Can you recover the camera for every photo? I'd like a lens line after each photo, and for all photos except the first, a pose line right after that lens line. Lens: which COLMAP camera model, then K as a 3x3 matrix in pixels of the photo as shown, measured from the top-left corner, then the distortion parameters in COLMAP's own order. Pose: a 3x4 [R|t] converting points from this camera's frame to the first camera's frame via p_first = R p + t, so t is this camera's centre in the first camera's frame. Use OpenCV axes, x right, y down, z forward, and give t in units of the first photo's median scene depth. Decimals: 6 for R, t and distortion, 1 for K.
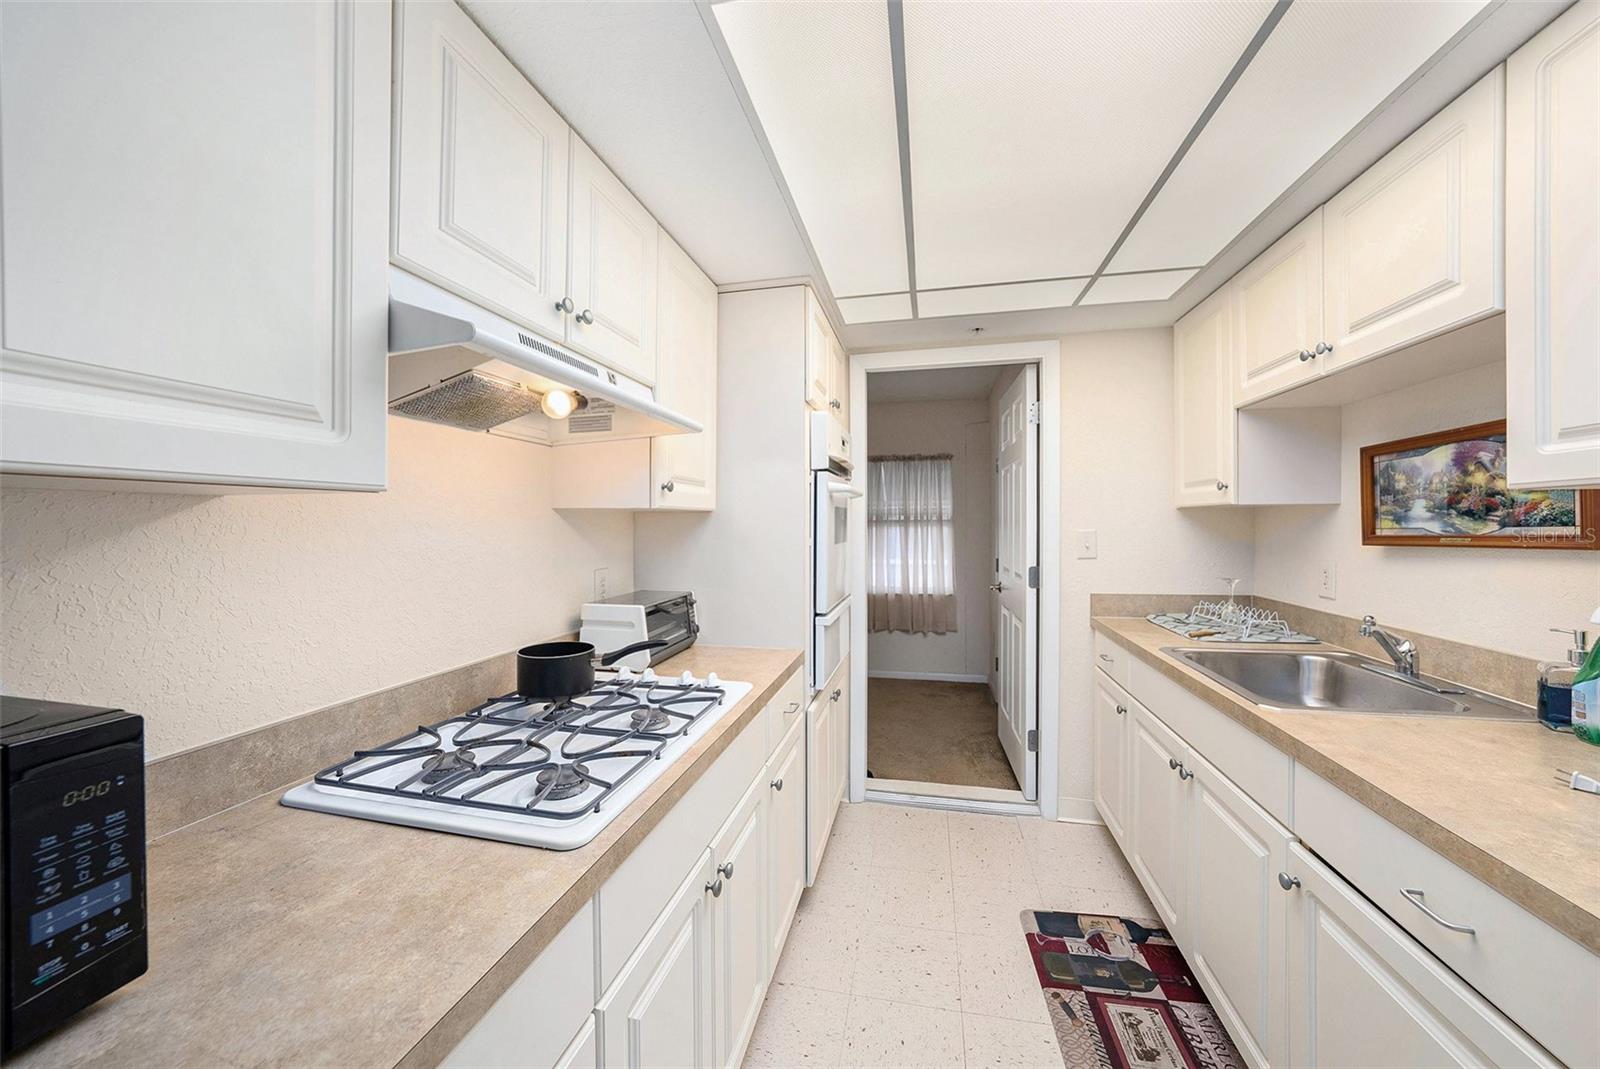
lens RADIAL K [[551.3, 0, 802.9], [0, 551.3, 525.6], [0, 0, 1]] dist [-0.016873, 0.000552]
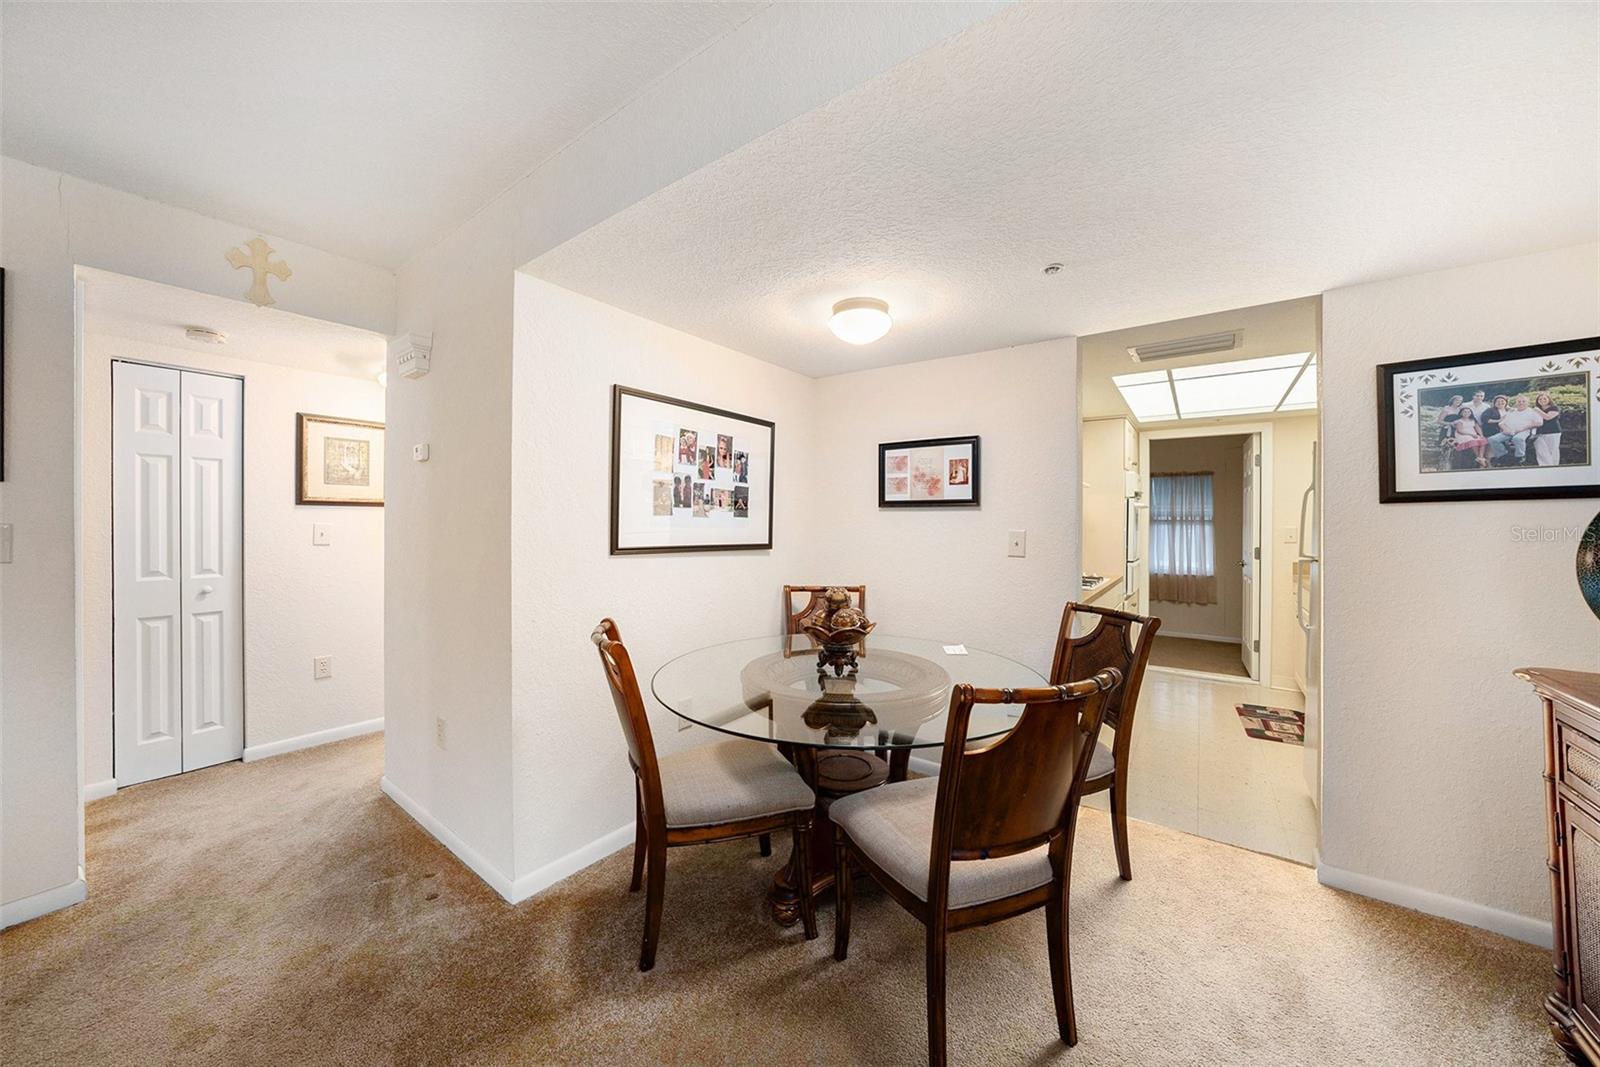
lens RADIAL K [[551.3, 0, 807.0], [0, 551.3, 516.5], [0, 0, 1]] dist [-0.016873, 0.000552]
pose [[0.920006, 0.007265, -0.391838, -0.242762], [-0.012340, 0.999869, -0.010436, 0.012664], [0.391711, 0.014437, 0.919975, -1.257936]]
